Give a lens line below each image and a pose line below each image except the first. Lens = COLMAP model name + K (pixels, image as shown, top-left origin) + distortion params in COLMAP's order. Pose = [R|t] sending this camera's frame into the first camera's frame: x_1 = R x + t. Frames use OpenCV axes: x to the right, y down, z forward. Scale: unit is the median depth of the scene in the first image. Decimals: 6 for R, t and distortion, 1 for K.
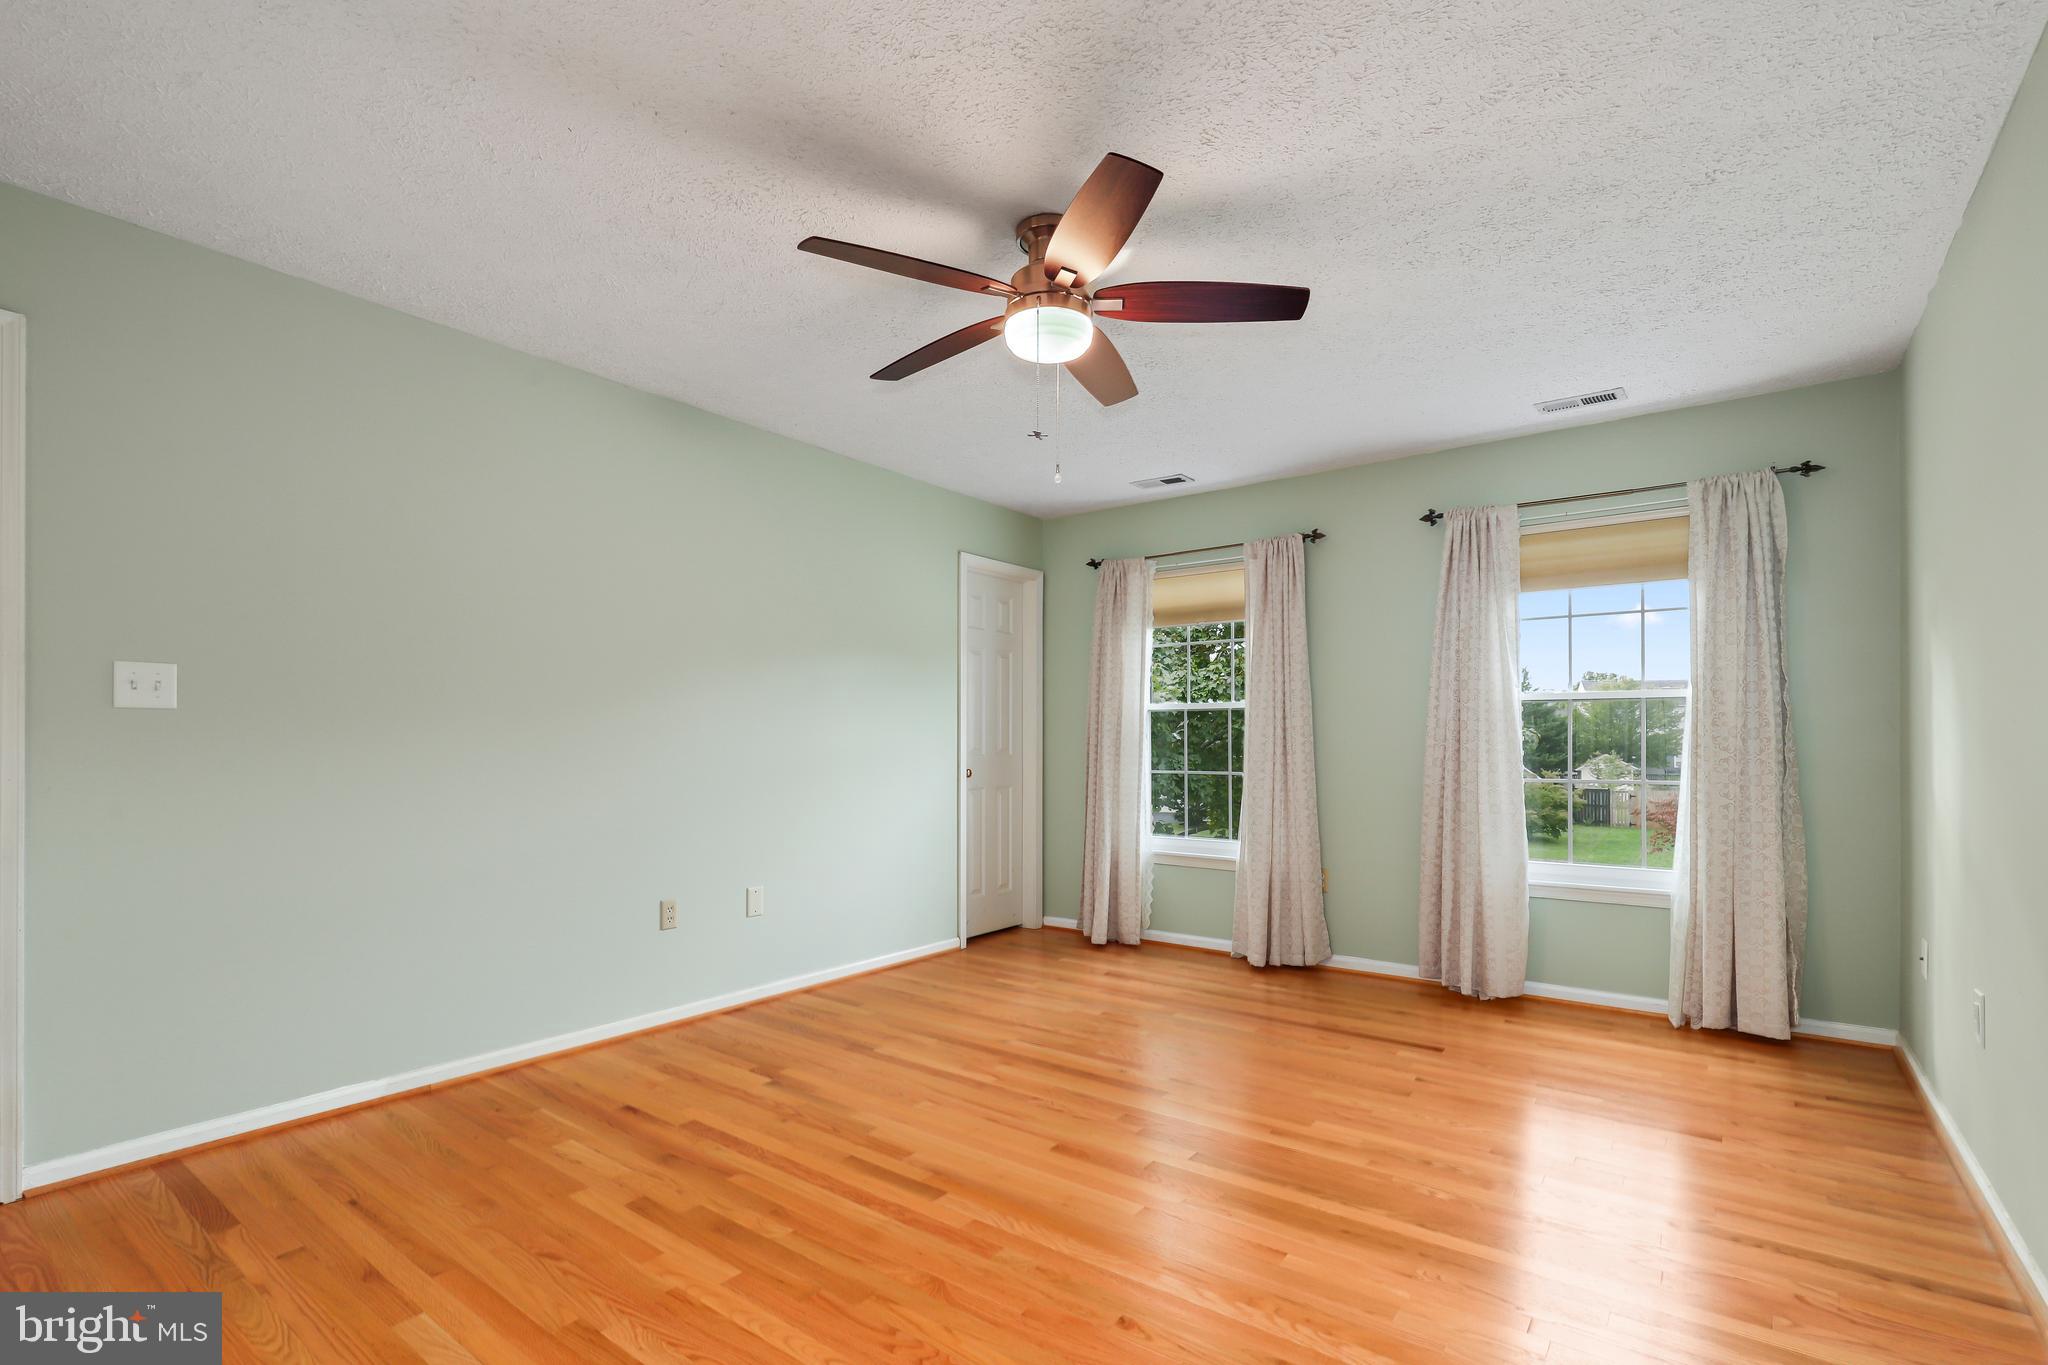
lens RADIAL K [[944.8, 0, 1047.9], [0, 944.8, 722.8], [0, 0, 1]] dist [0.002757, 0.000217]
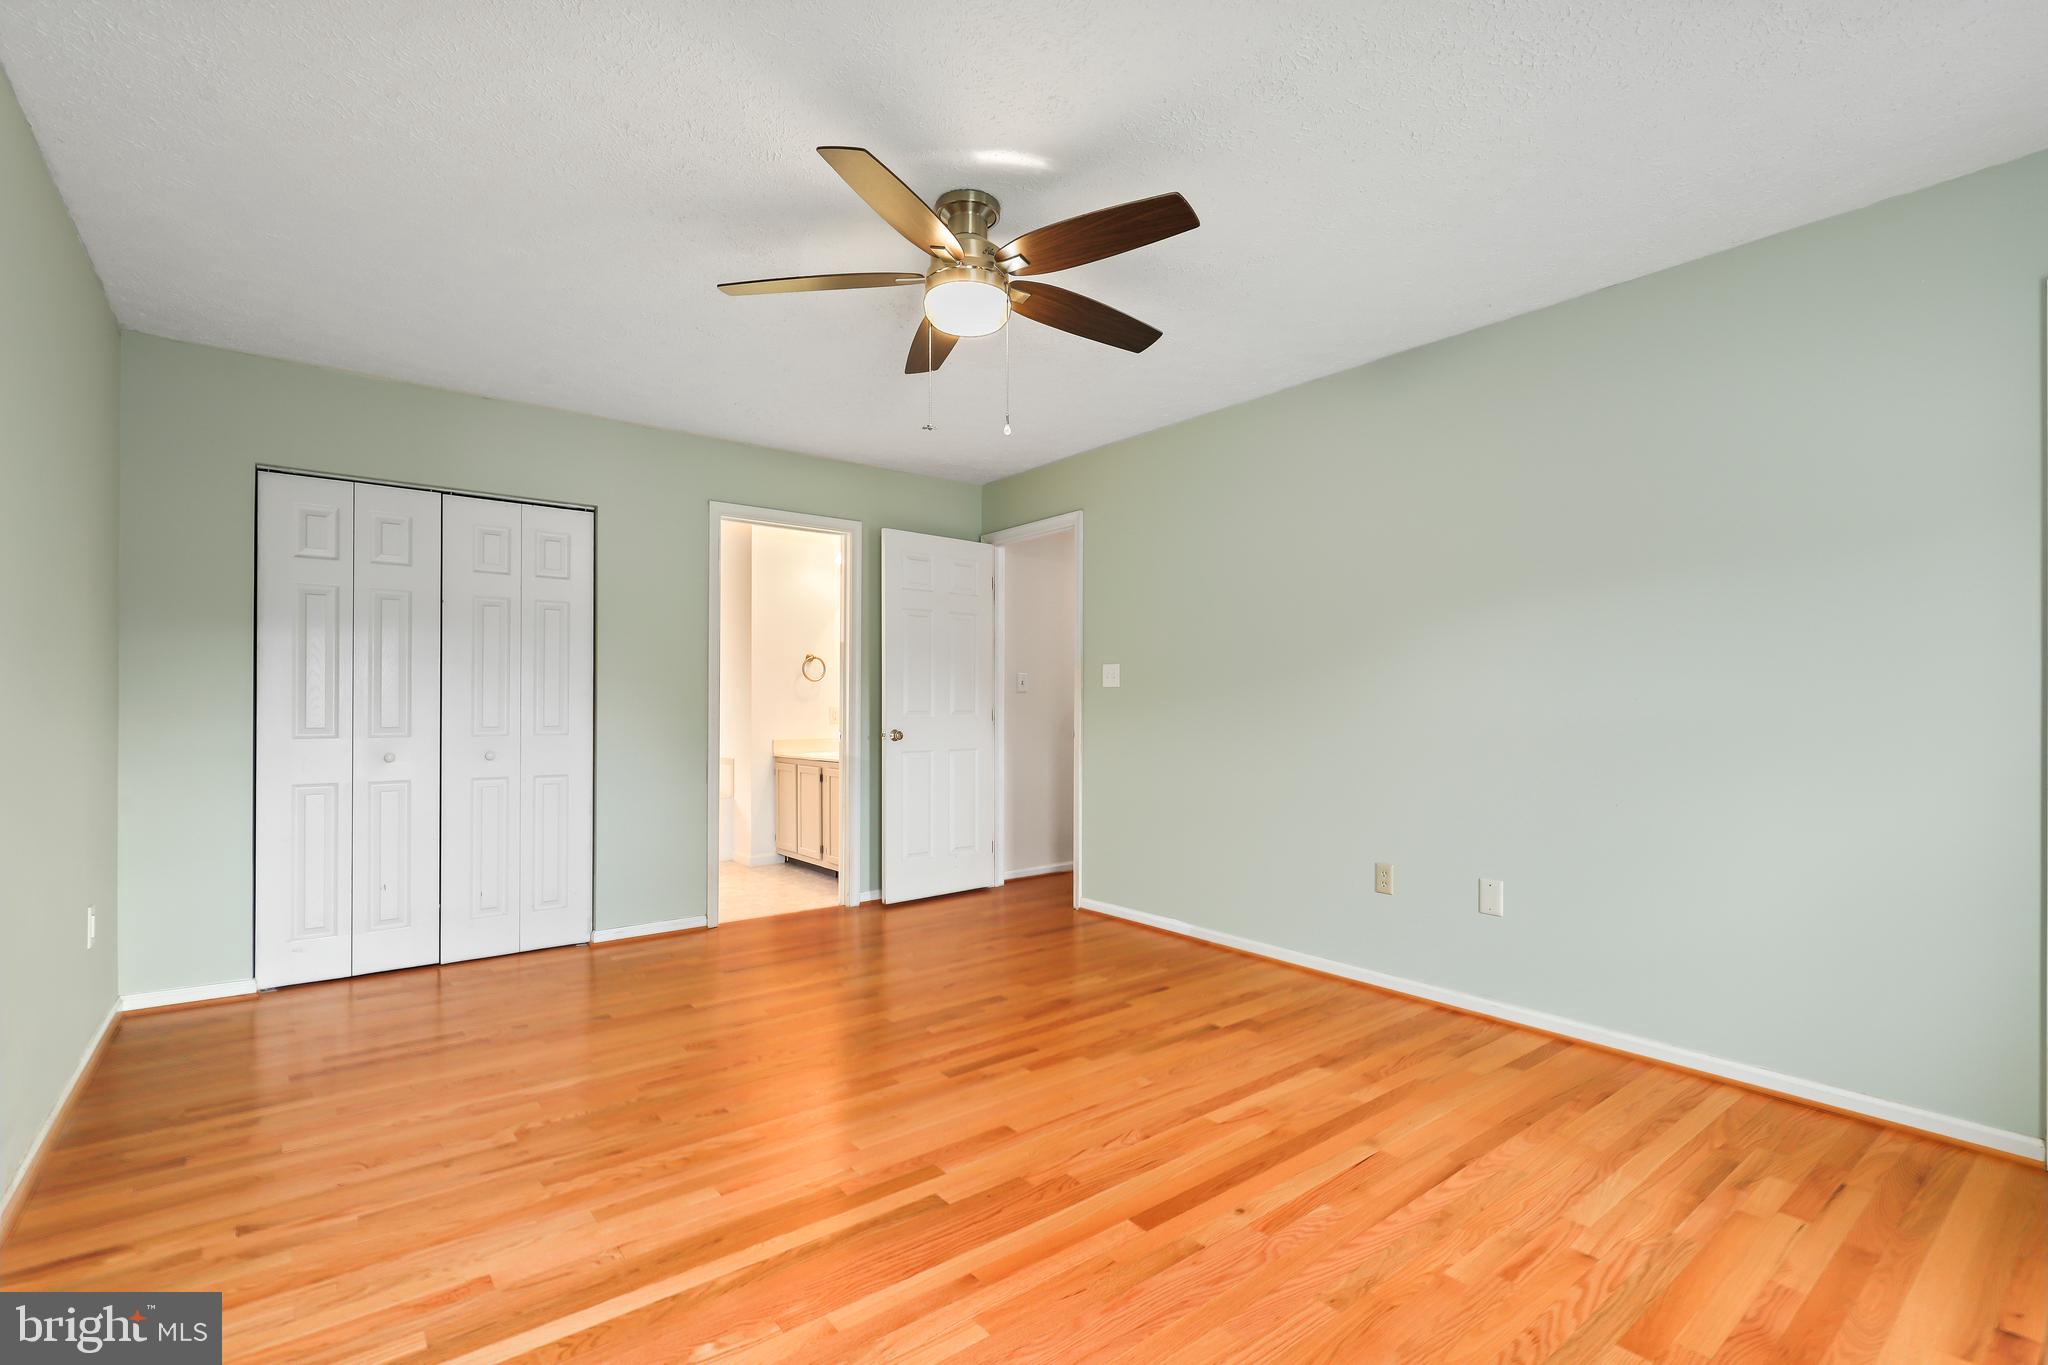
lens RADIAL K [[944.8, 0, 1020.3], [0, 944.8, 689.1], [0, 0, 1]] dist [0.002757, 0.000217]
pose [[-0.279885, -0.012301, -0.959955, 0.662273], [0.018086, 0.999673, -0.018083, 0.014881], [0.959863, -0.022423, -0.279571, 0.918144]]
